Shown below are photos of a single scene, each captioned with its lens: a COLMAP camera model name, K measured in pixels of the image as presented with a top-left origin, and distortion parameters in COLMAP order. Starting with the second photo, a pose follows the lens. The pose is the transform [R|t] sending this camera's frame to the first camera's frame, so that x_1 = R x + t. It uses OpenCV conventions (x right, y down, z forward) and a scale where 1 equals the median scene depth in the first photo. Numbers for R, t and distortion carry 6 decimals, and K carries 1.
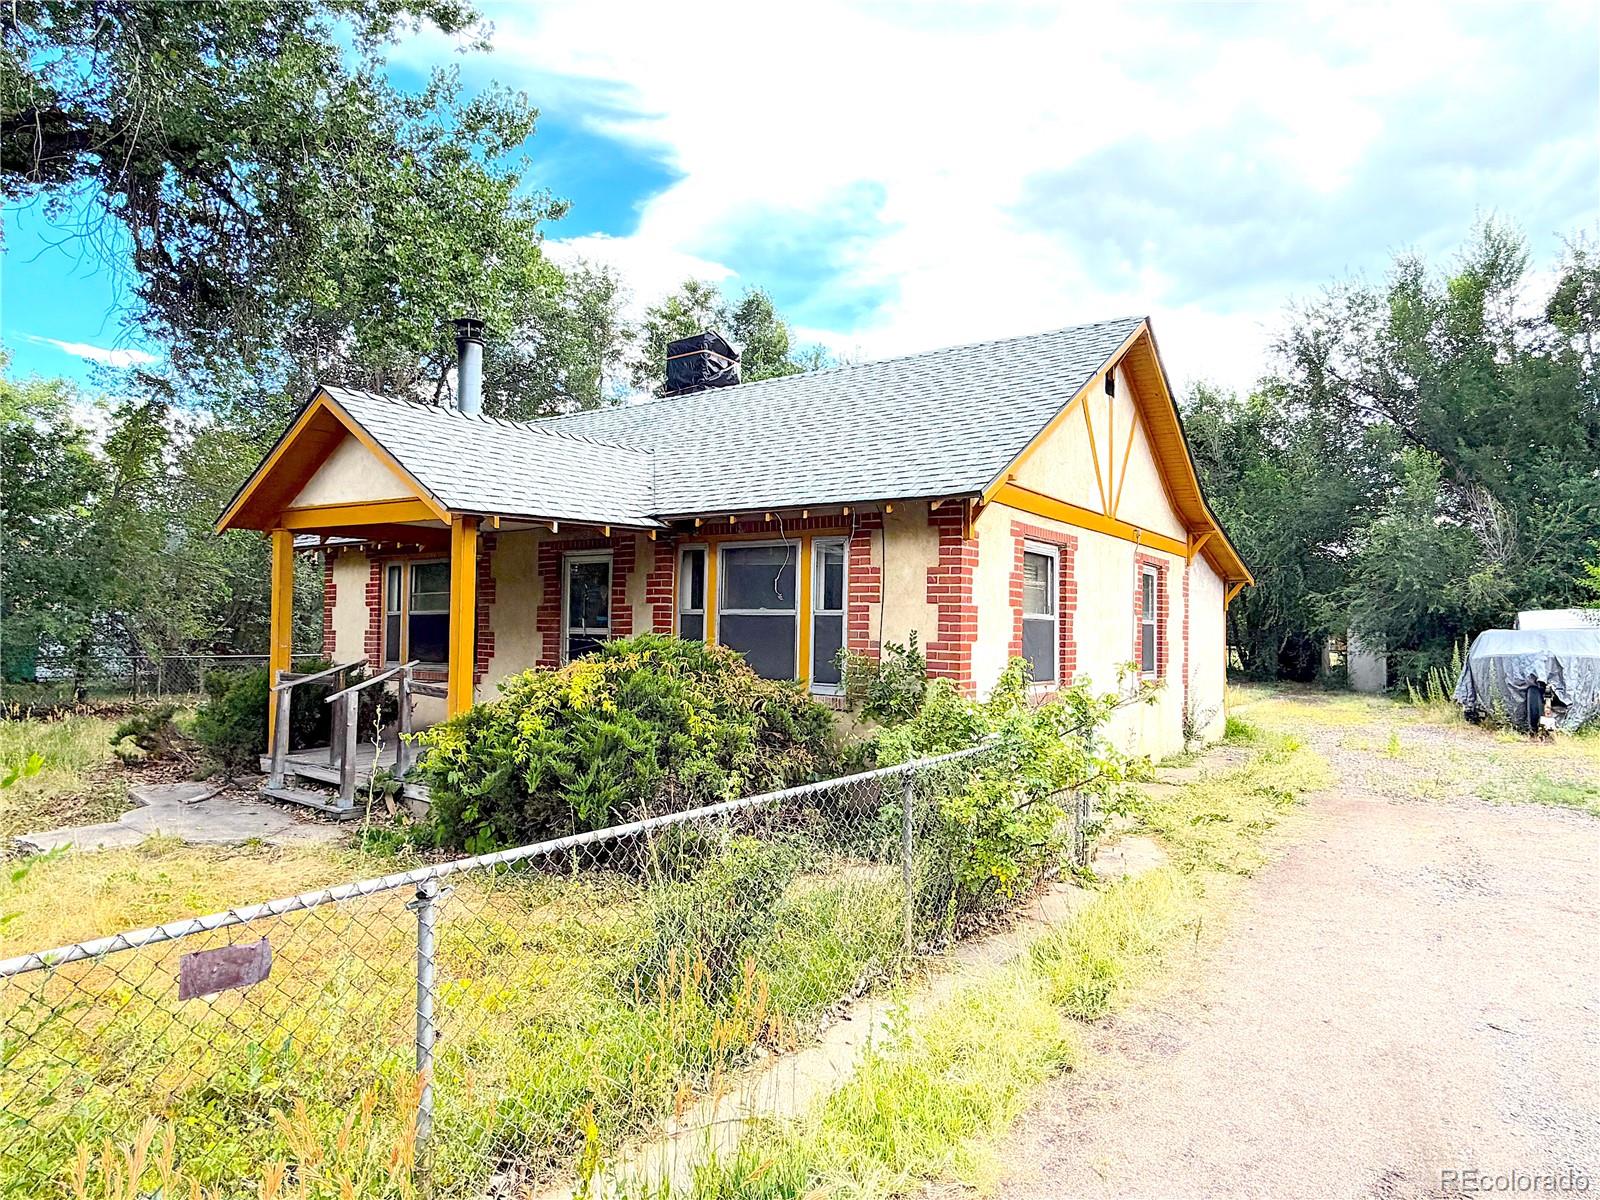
lens RADIAL K [[957.9, 0, 799.7], [0, 957.9, 600.8], [0, 0, 1]] dist [-0.006651, -0.000010]
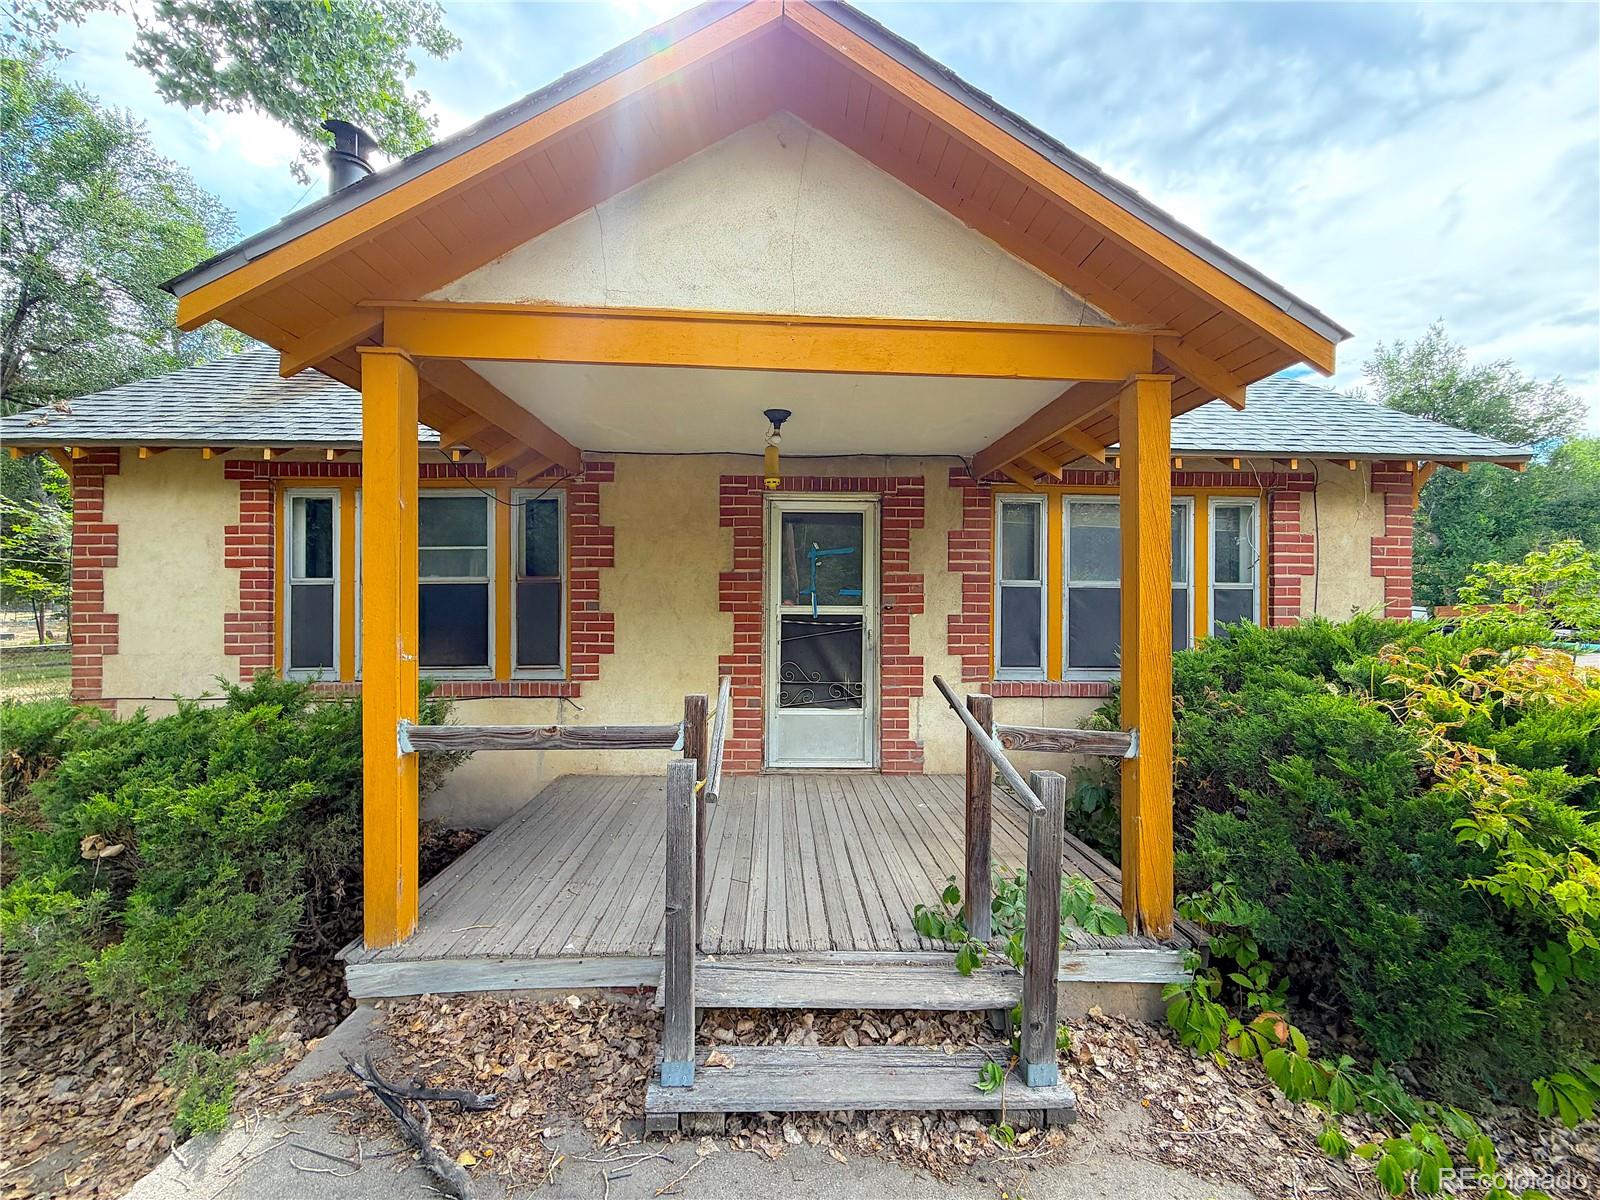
lens RADIAL K [[638.4, 0, 792.2], [0, 638.4, 593.0], [0, 0, 1]] dist [-0.000377, -0.000086]
pose [[0.793339, -0.011525, 0.608671, -0.550709], [-0.013598, 0.999236, 0.036643, 0.002788], [-0.608629, -0.037347, 0.792576, 0.685972]]
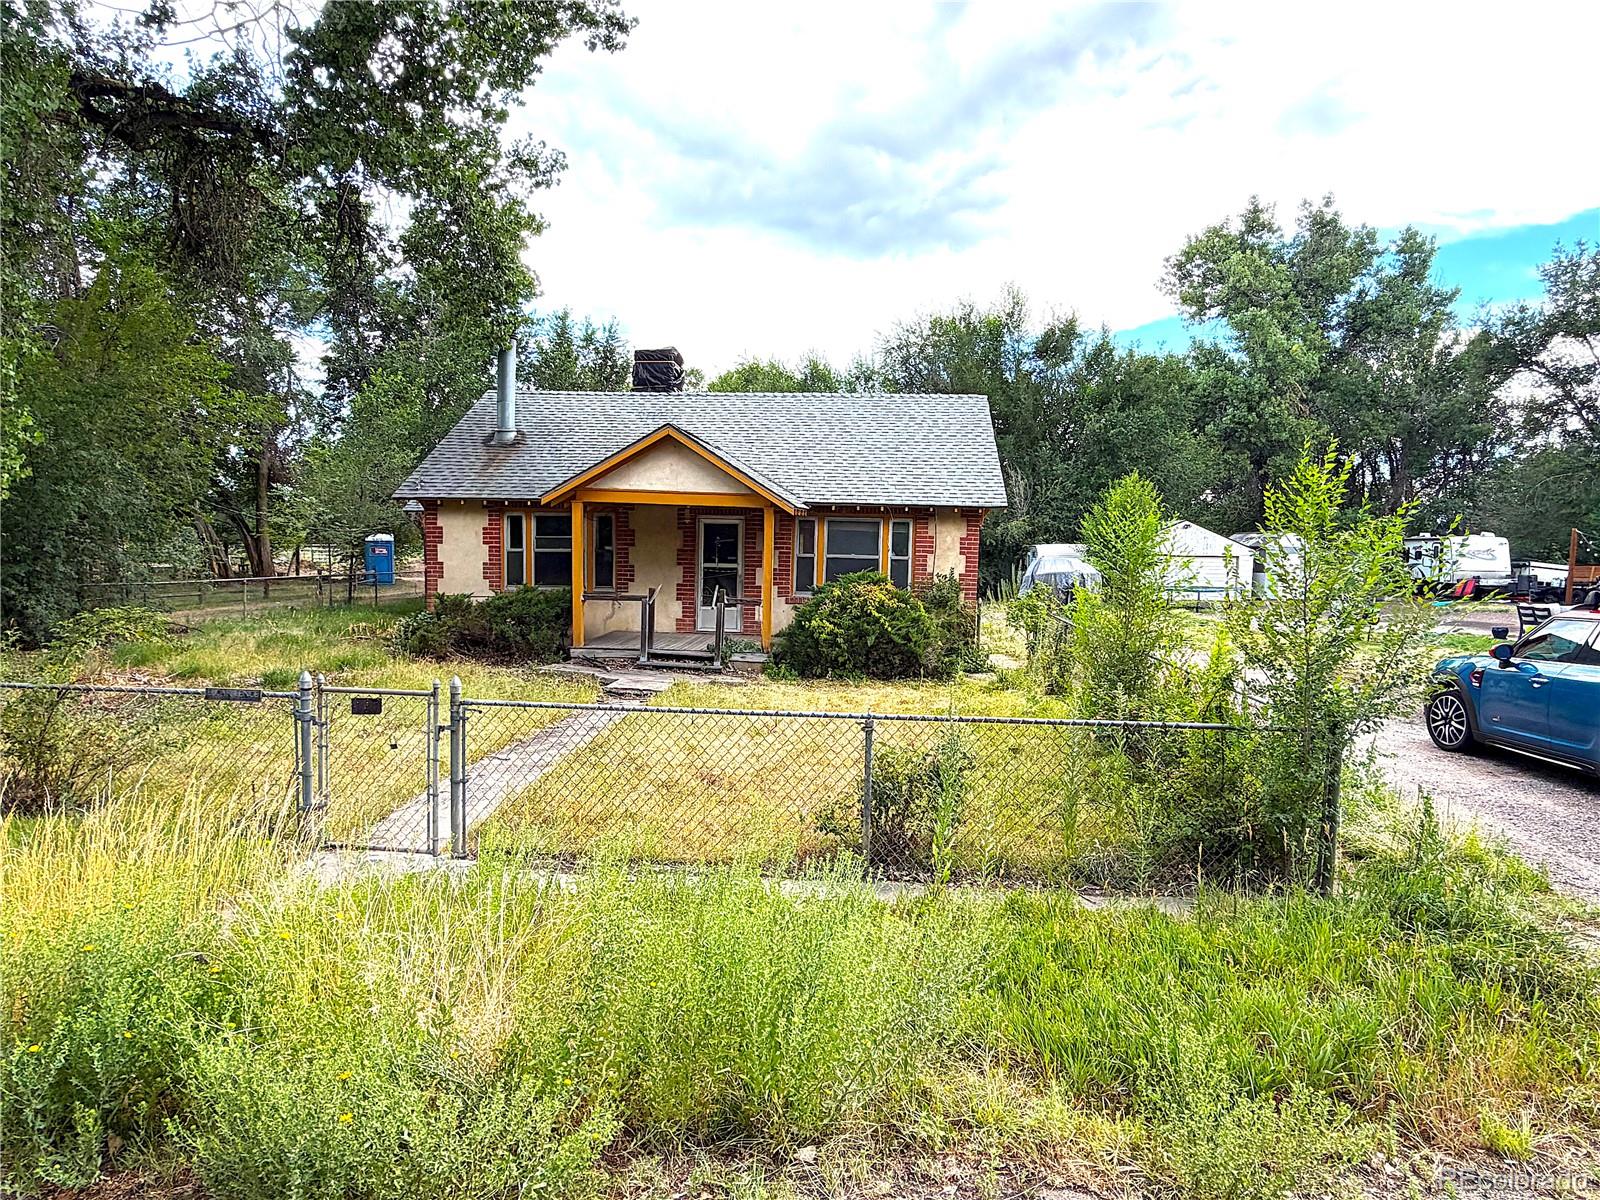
lens RADIAL K [[957.9, 0, 799.4], [0, 957.9, 600.5], [0, 0, 1]] dist [-0.006651, -0.000010]
pose [[0.856709, -0.023802, 0.515251, -1.005198], [-0.024700, 0.995896, 0.087075, -0.057390], [-0.515209, -0.087325, 0.852605, -0.493754]]
